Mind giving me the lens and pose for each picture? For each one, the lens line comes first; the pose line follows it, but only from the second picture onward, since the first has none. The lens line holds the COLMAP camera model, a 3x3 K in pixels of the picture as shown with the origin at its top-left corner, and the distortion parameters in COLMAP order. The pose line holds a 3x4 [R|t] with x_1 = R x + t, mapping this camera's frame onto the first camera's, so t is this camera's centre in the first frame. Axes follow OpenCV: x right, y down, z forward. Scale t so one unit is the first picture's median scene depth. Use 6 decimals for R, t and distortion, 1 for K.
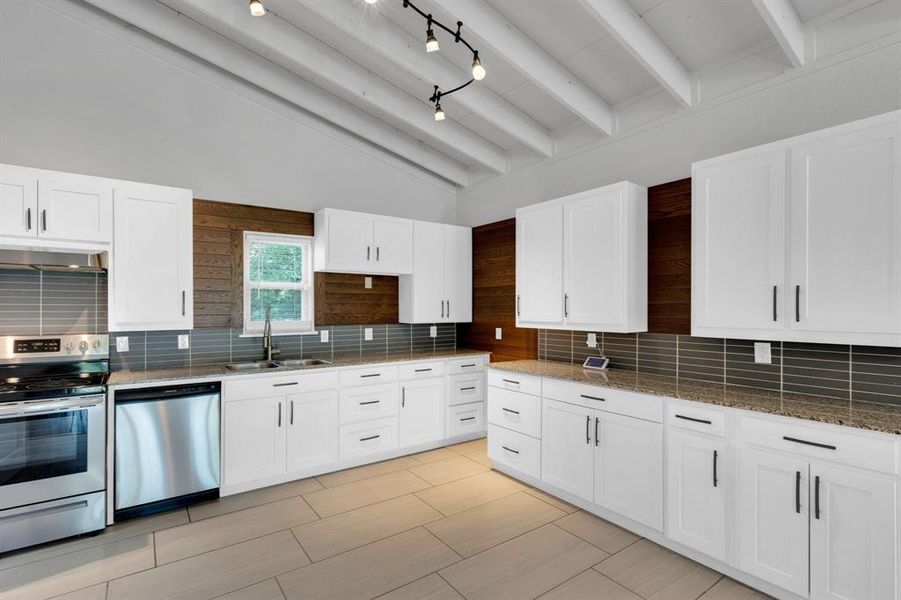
lens RADIAL K [[433.3, 0, 446.9], [0, 433.3, 304.0], [0, 0, 1]] dist [0.004821, 0.001067]
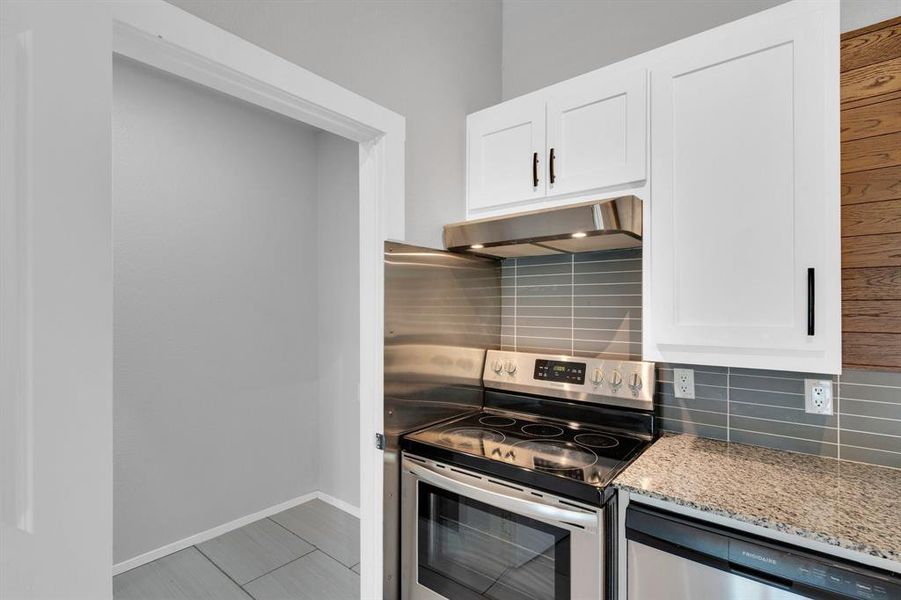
lens RADIAL K [[433.3, 0, 449.1], [0, 433.3, 305.8], [0, 0, 1]] dist [0.004821, 0.001067]
pose [[0.282536, -0.007626, -0.959226, -0.332140], [0.001536, 0.999971, -0.007497, 0.004328], [0.959255, 0.000645, 0.282540, 0.586780]]
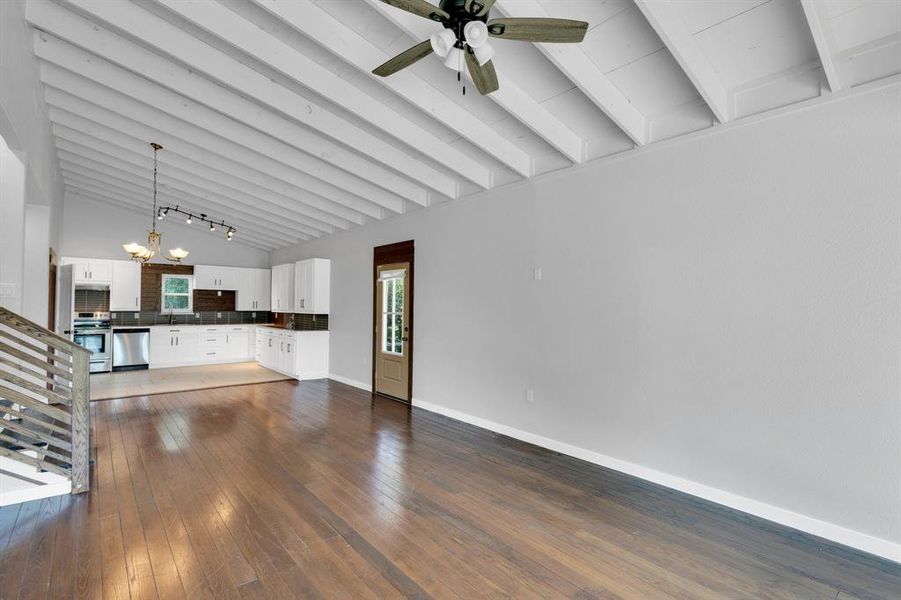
lens RADIAL K [[433.3, 0, 453.9], [0, 433.3, 301.6], [0, 0, 1]] dist [0.004821, 0.001067]
pose [[0.996685, 0.011402, 0.080554, 1.204317], [-0.011292, 0.999935, -0.001828, -0.019260], [-0.080570, 0.000912, 0.996749, -1.956688]]
